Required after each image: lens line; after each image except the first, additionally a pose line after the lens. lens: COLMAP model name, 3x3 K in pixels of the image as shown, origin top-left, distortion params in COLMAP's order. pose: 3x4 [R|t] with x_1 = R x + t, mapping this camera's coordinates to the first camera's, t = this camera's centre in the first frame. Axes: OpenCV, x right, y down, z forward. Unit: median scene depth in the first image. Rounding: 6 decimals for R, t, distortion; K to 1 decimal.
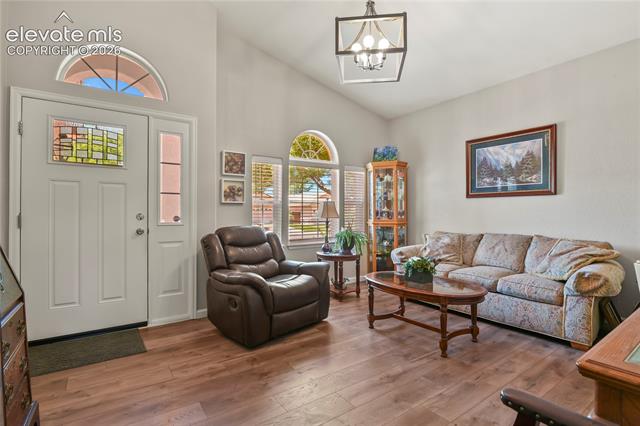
lens RADIAL K [[309.3, 0, 323.6], [0, 309.3, 213.3], [0, 0, 1]] dist [-0.011495, -0.003041]
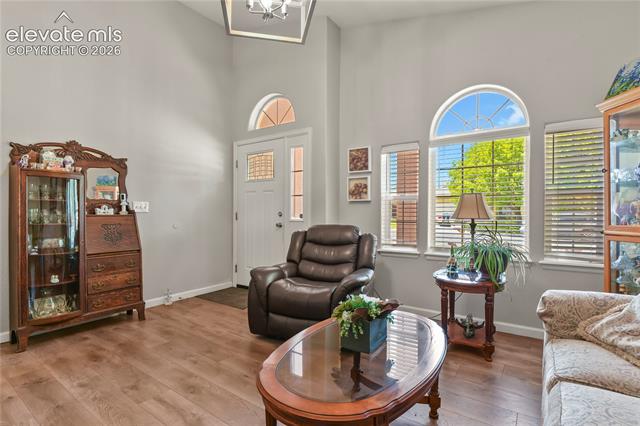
lens RADIAL K [[309.3, 0, 322.8], [0, 309.3, 213.4], [0, 0, 1]] dist [-0.011495, -0.003041]
pose [[0.336267, 0.005916, -0.941748, 0.600669], [0.003890, 0.999963, 0.007670, -0.002633], [0.941759, -0.006243, 0.336231, 0.587272]]
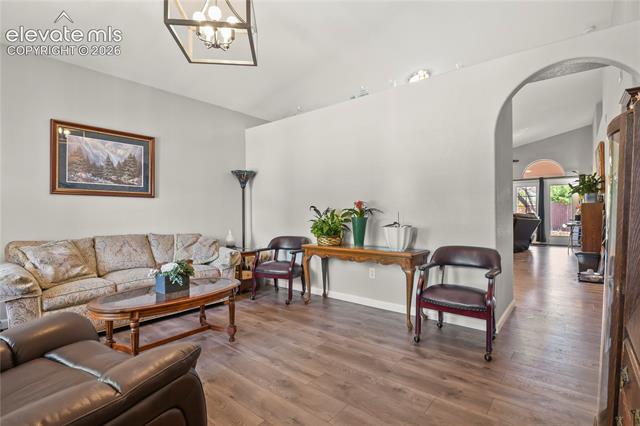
lens RADIAL K [[309.3, 0, 325.4], [0, 309.3, 215.9], [0, 0, 1]] dist [-0.011495, -0.003041]
pose [[-0.262148, -0.010286, 0.964973, -0.509686], [0.001303, 0.999939, 0.011012, -0.003761], [-0.965027, 0.004144, -0.262119, 0.626278]]
